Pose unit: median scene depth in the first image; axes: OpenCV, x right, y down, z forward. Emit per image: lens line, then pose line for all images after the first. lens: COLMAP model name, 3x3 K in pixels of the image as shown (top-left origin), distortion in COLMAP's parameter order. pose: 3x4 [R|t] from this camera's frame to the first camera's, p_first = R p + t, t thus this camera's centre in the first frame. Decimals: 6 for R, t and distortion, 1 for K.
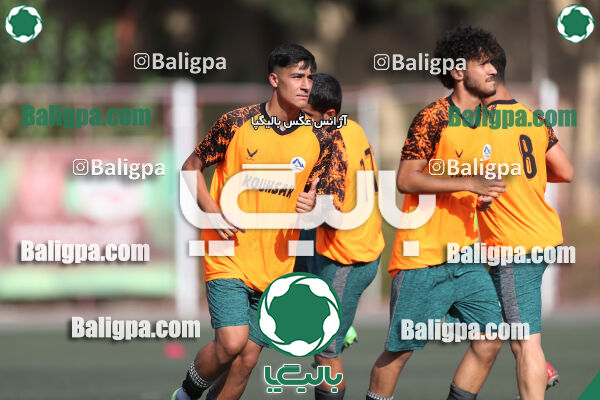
lens RADIAL K [[2246.2, 0, 300.0], [0, 2246.2, 200.0], [0, 0, 1]] dist [0.019725, 2.705150]
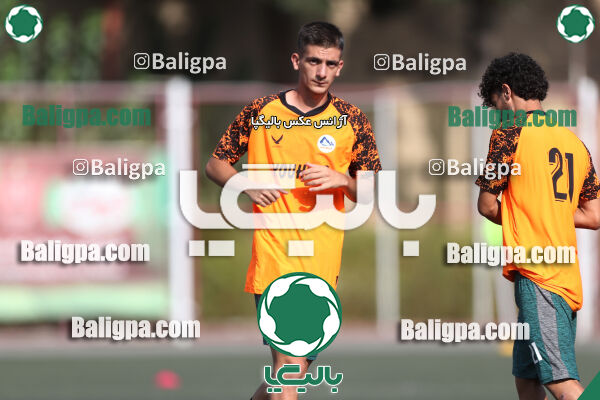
lens RADIAL K [[2246.2, 0, 300.0], [0, 2246.2, 200.0], [0, 0, 1]] dist [0.019725, 2.705150]
pose [[1.000000, 0.000519, 0.000061, -0.003396], [-0.000519, 1.000000, -0.000004, -0.004508], [-0.000061, 0.000004, 1.000000, 0.106469]]
